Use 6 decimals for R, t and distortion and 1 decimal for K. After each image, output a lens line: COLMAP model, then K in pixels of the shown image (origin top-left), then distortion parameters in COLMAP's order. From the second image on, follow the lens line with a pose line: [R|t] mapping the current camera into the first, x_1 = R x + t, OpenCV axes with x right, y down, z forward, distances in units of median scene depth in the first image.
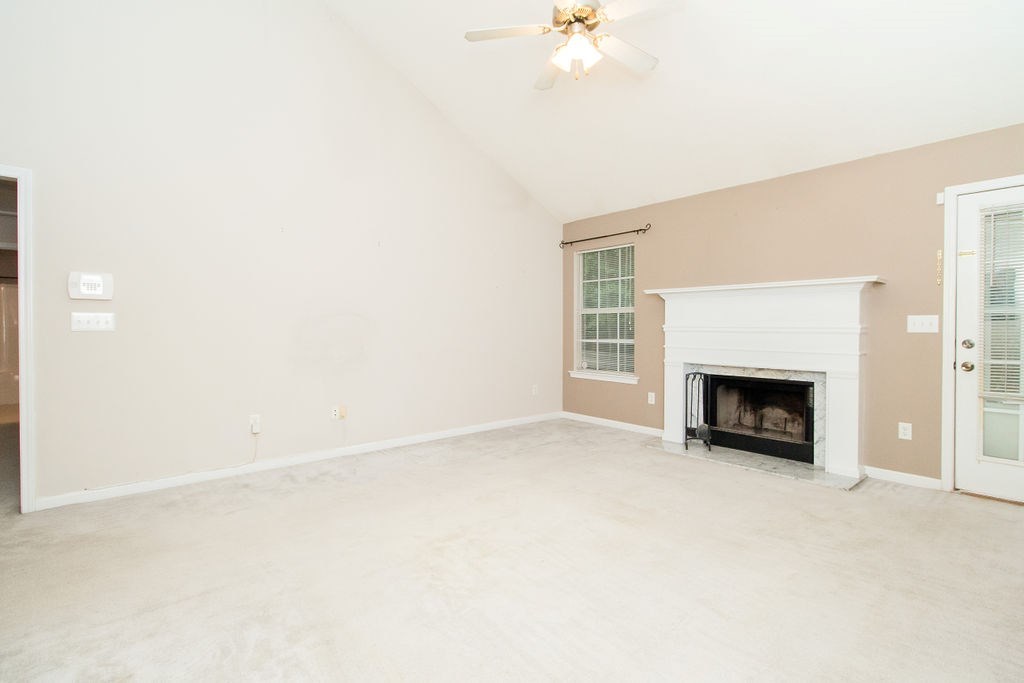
lens RADIAL K [[471.5, 0, 509.5], [0, 471.5, 331.5], [0, 0, 1]] dist [0.000420, 0.000196]
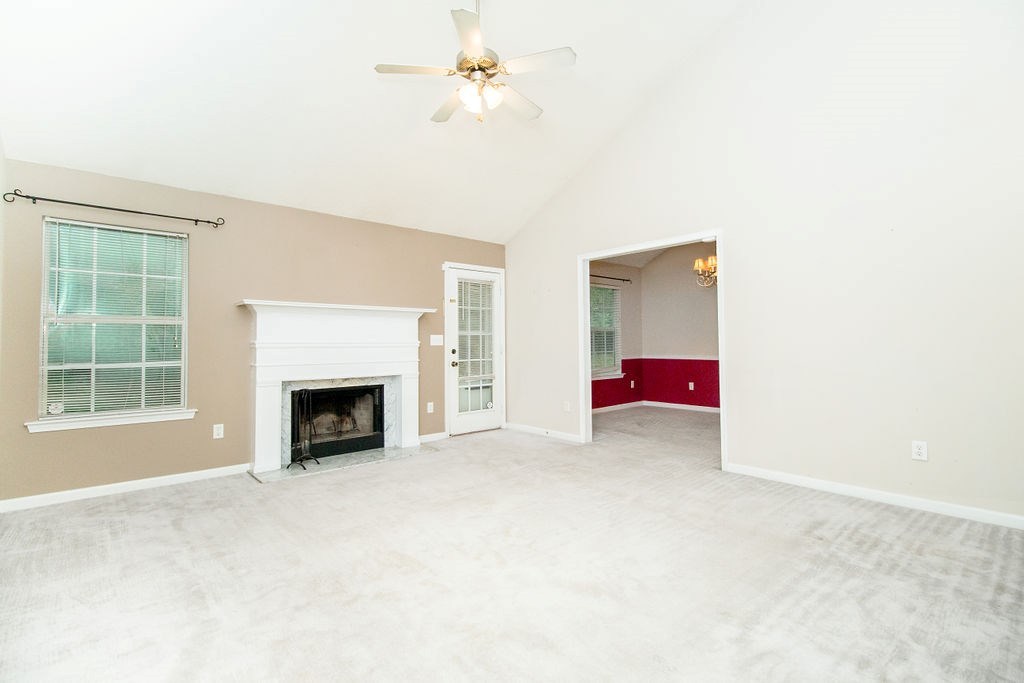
lens RADIAL K [[475.6, 0, 507.5], [0, 475.6, 329.3], [0, 0, 1]] dist [0.000171, -0.011342]
pose [[-0.004934, 0.016516, 0.999851, -0.620525], [0.008295, 0.999830, -0.016475, -0.019721], [-0.999953, 0.008213, -0.005070, 0.595961]]
